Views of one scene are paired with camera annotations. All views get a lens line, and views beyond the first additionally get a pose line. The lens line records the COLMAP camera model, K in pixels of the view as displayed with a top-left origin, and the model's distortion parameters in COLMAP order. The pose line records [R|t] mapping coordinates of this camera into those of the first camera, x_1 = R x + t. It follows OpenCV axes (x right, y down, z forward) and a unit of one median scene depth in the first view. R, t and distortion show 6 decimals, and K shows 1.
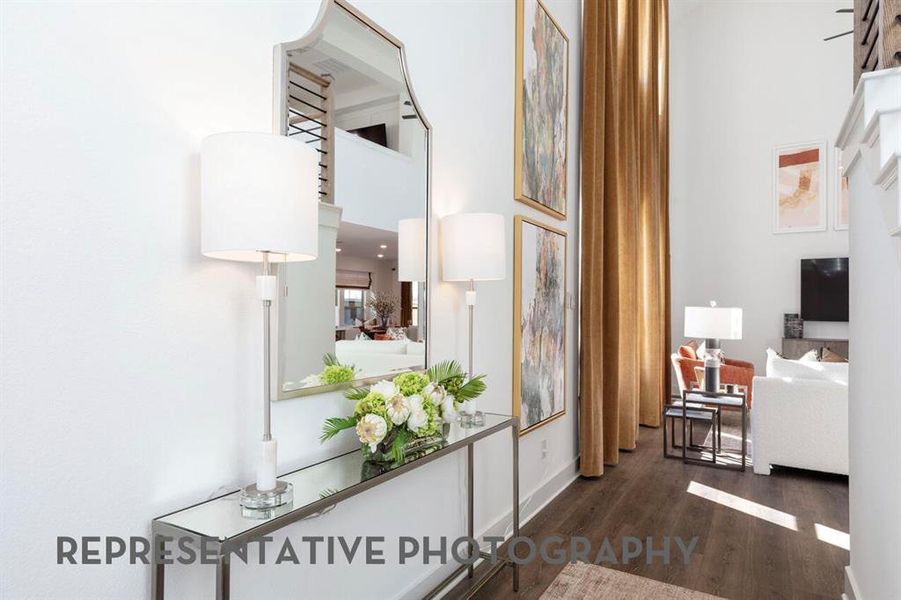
lens RADIAL K [[525.0, 0, 452.0], [0, 525.0, 300.5], [0, 0, 1]] dist [-0.016376, 0.001166]
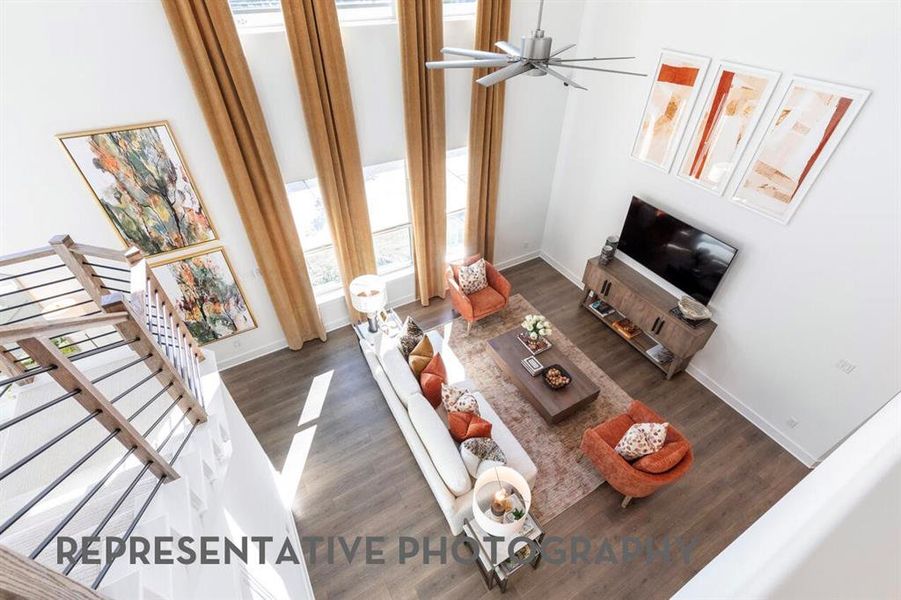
lens RADIAL K [[406.2, 0, 455.6], [0, 406.2, 300.8], [0, 0, 1]] dist [0.007259, 0.000295]
pose [[0.878175, 0.309286, -0.364898, 0.717419], [0.007654, 0.753659, 0.657221, -0.435782], [0.478278, -0.579948, 0.659478, 0.221890]]
